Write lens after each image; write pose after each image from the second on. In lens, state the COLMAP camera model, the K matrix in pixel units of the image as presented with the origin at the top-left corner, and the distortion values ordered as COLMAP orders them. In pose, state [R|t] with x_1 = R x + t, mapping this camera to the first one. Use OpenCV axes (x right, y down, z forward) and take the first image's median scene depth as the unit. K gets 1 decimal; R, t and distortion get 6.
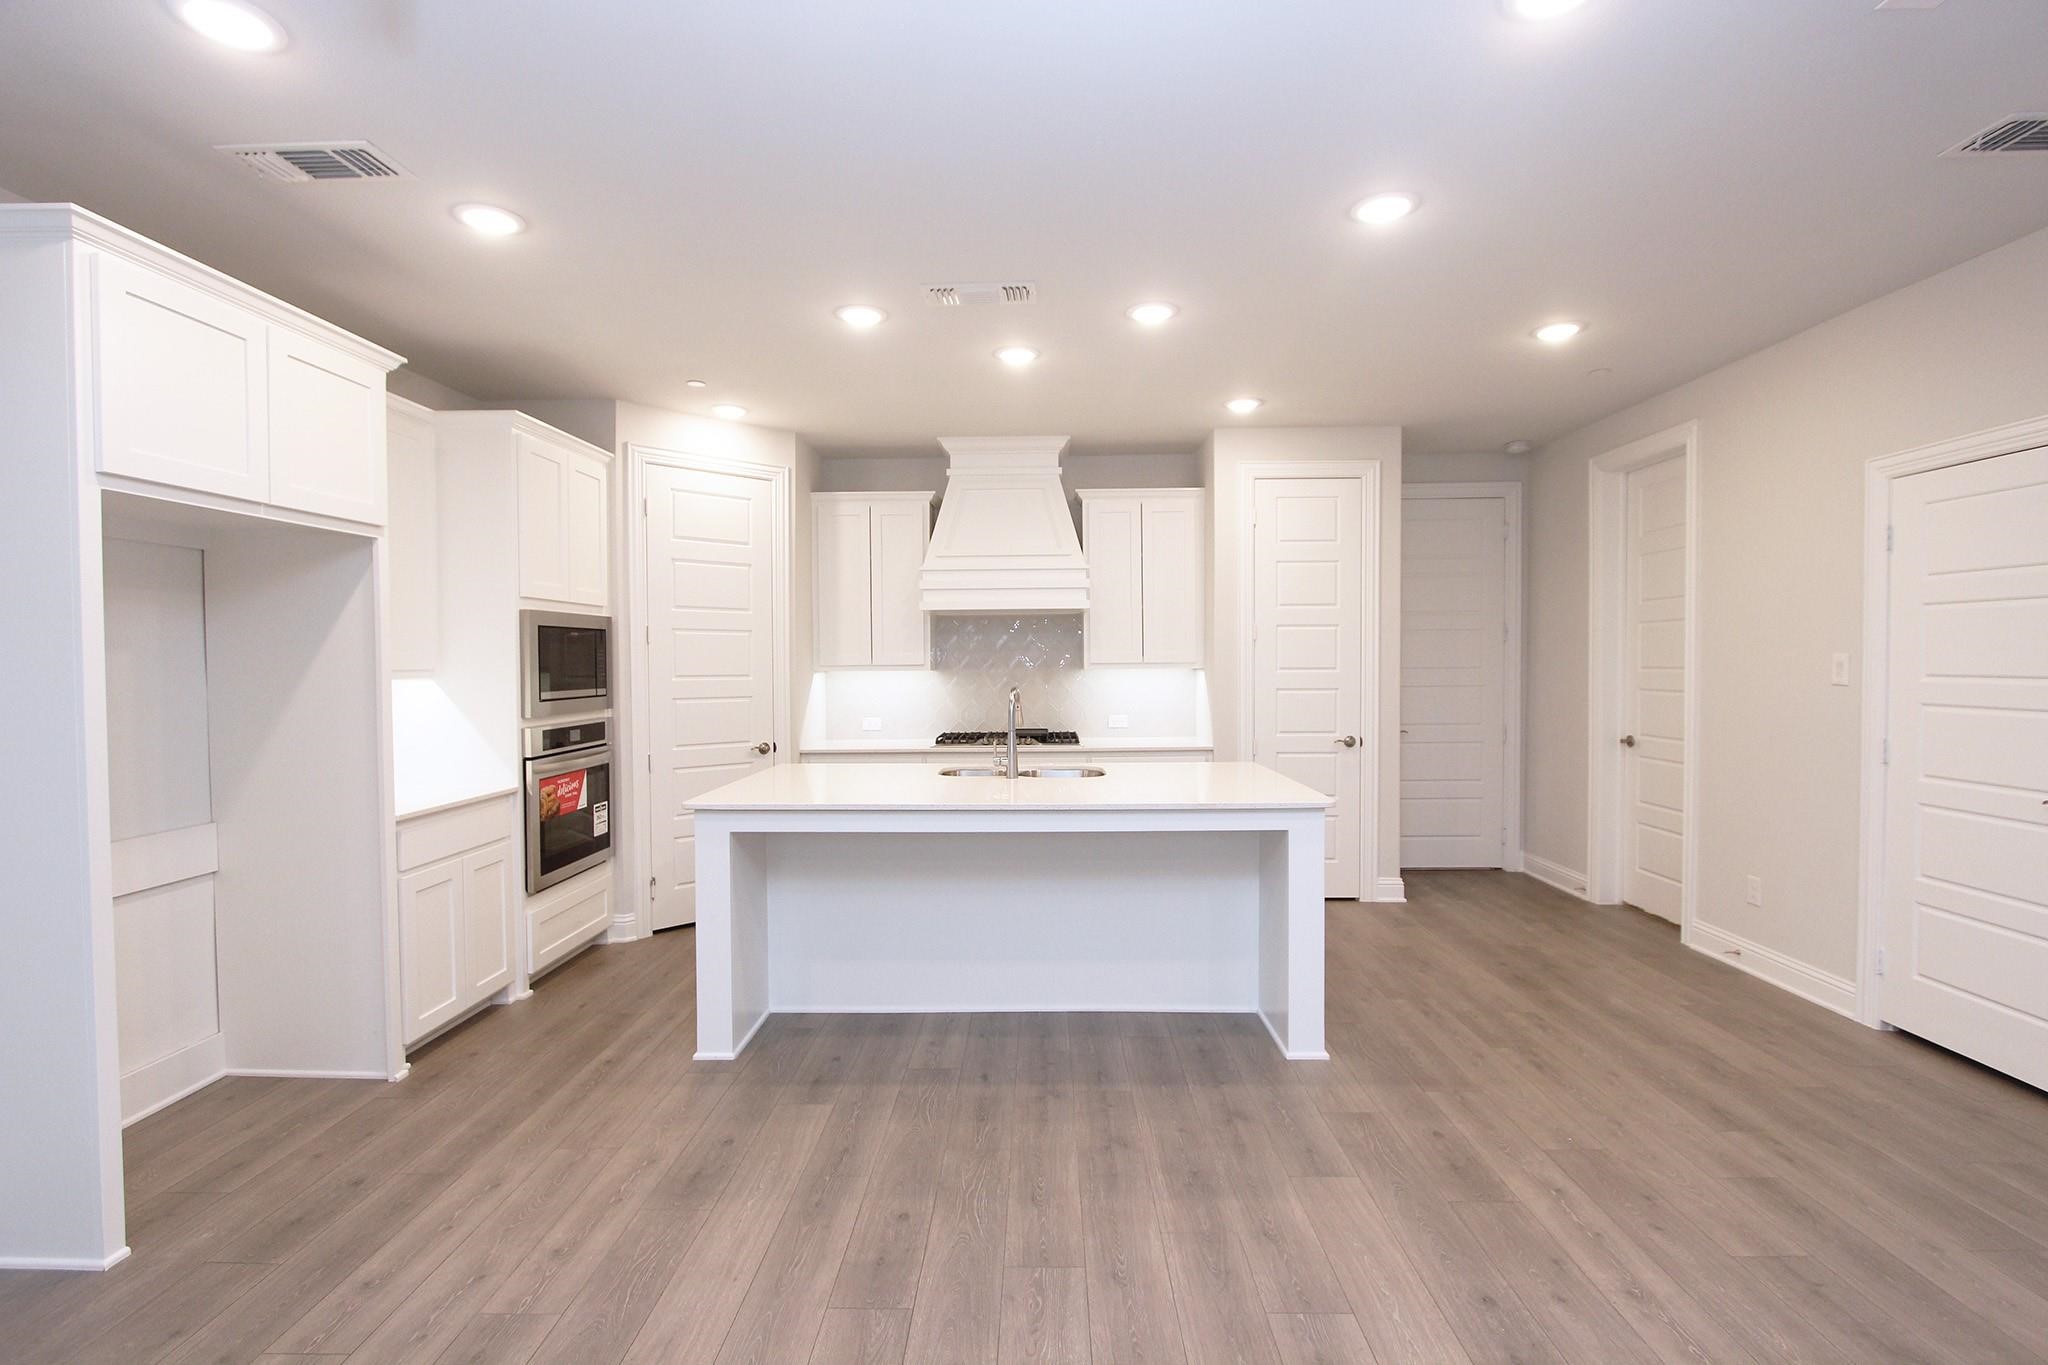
lens RADIAL K [[937.4, 0, 1026.7], [0, 937.4, 683.7], [0, 0, 1]] dist [-0.015722, 0.001156]
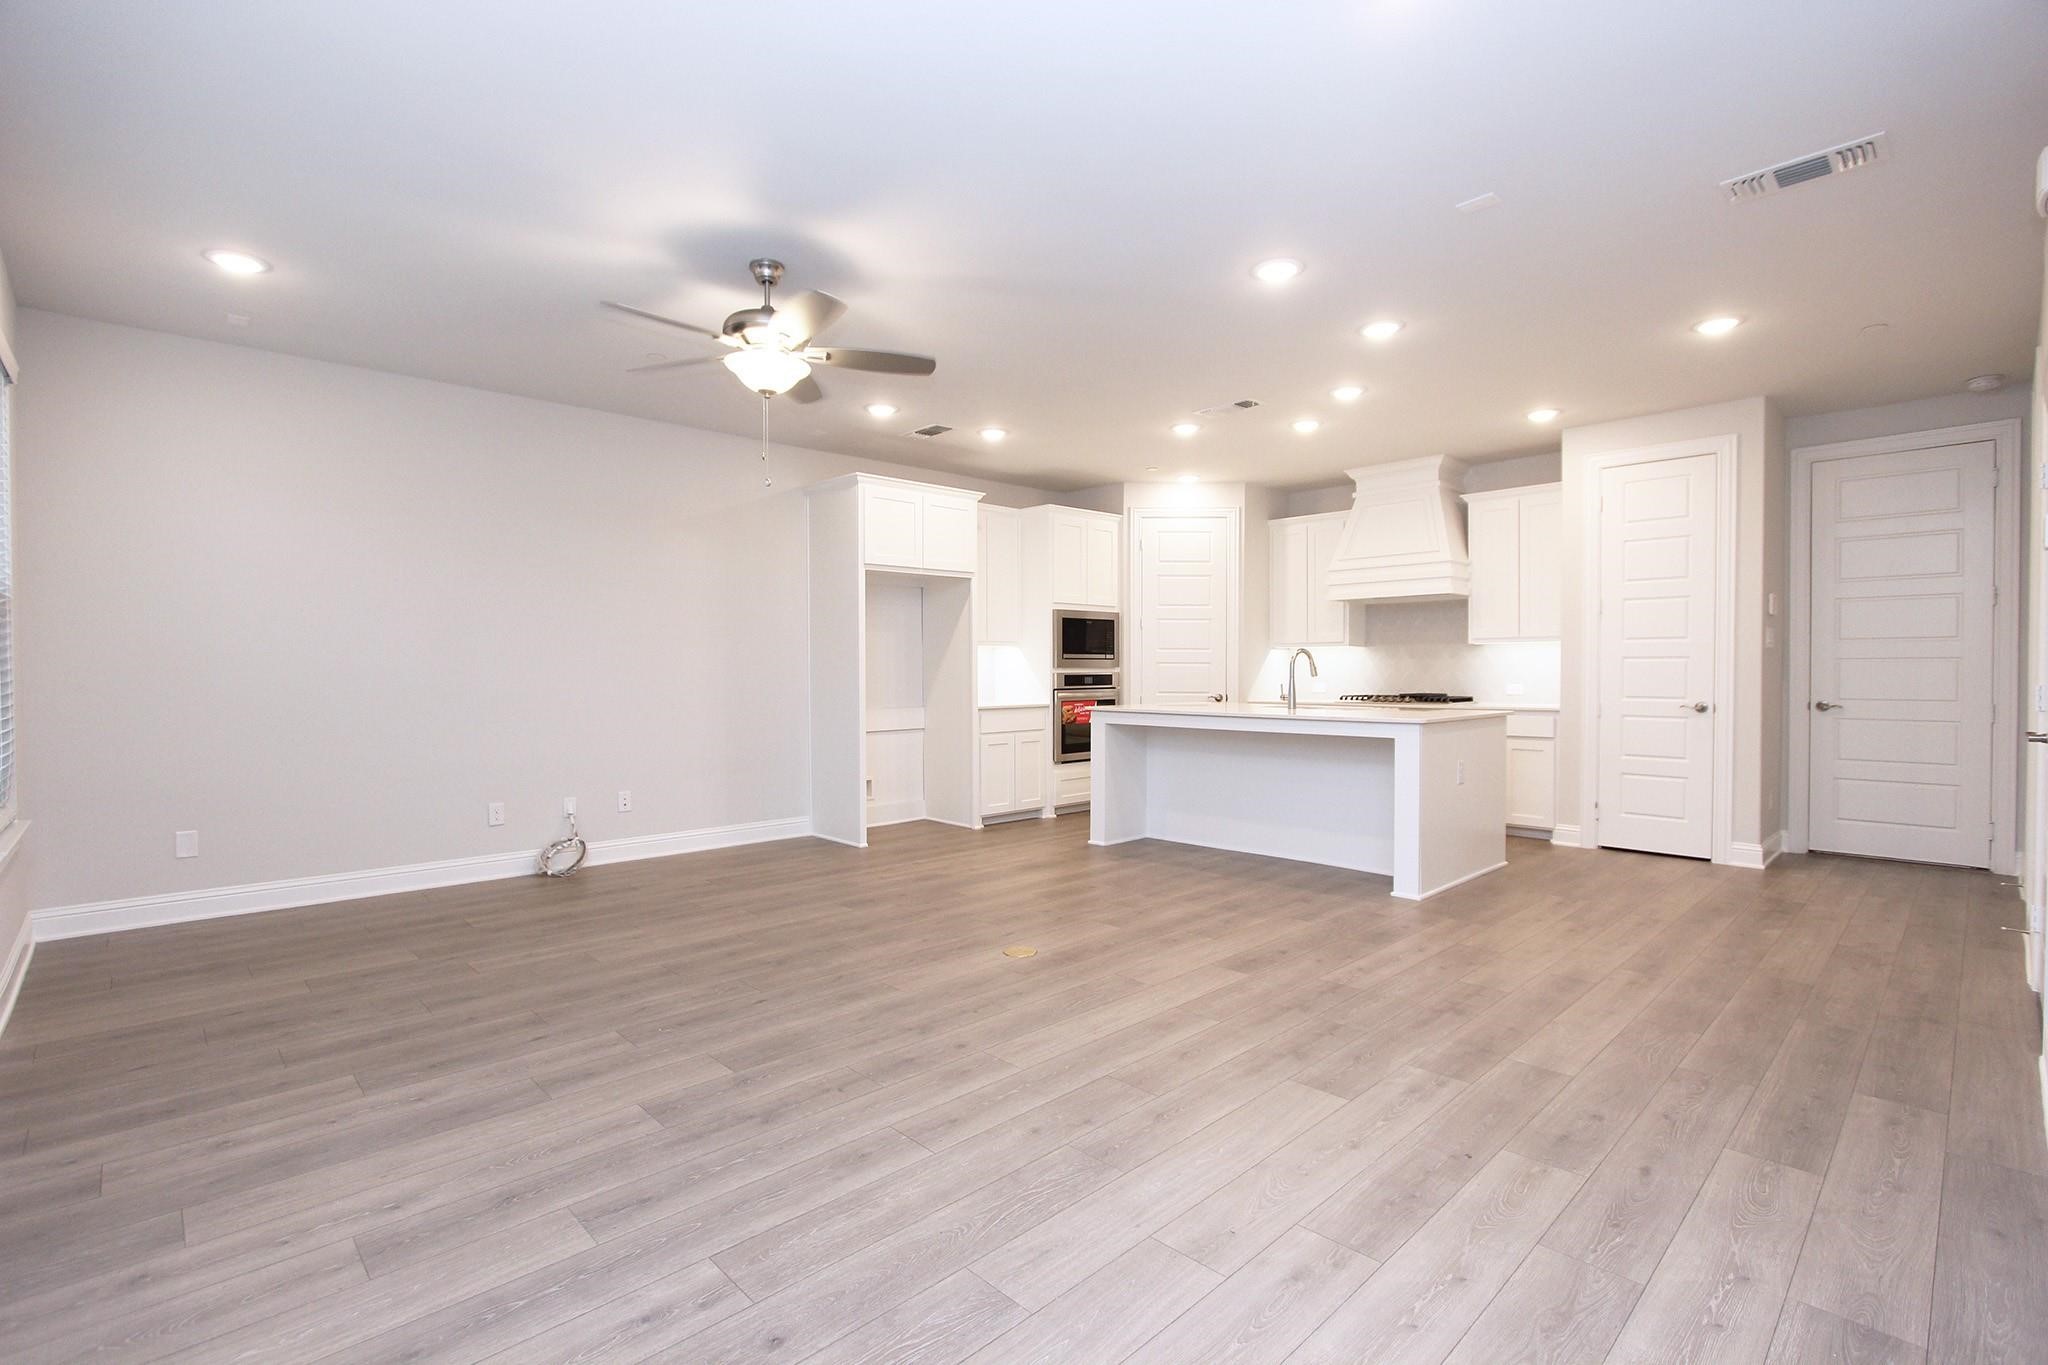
lens RADIAL K [[937.4, 0, 1026.7], [0, 937.4, 683.7], [0, 0, 1]] dist [-0.015722, 0.001156]
pose [[0.704724, 0.015185, -0.709319, 0.737718], [-0.020151, 0.999796, 0.001383, 0.066140], [0.709196, 0.013319, 0.704886, -0.354435]]
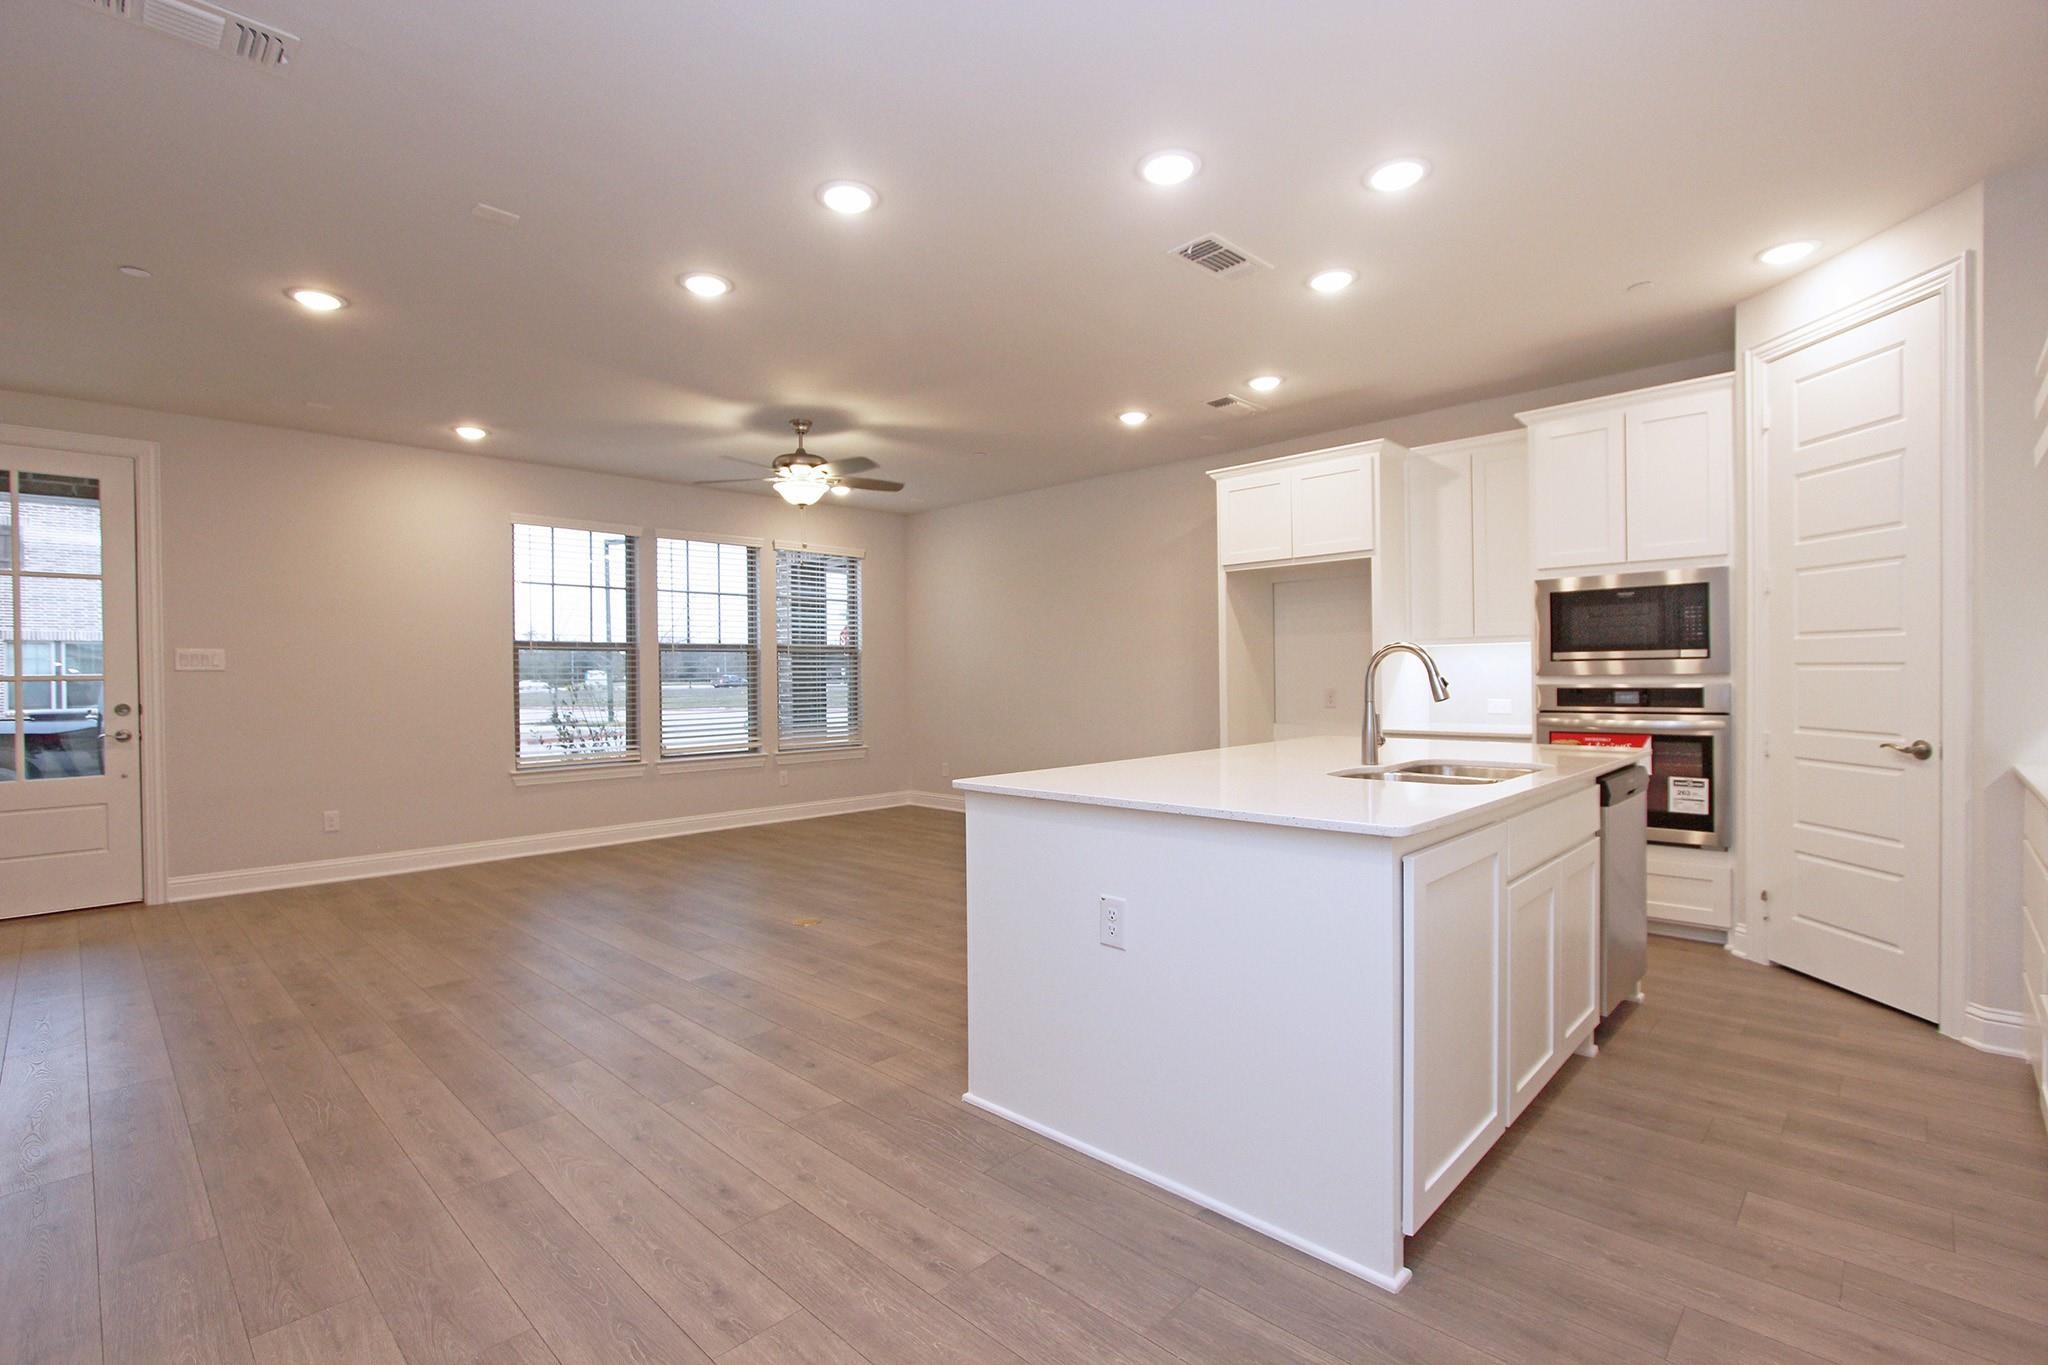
lens RADIAL K [[940.1, 0, 1024.0], [0, 940.1, 682.5], [0, 0, 1]] dist [-0.013687, -0.000072]
pose [[-0.683293, 0.019680, -0.729879, 0.710526], [-0.002974, 0.999553, 0.029736, 0.013085], [0.730138, 0.022489, -0.682929, 1.289608]]
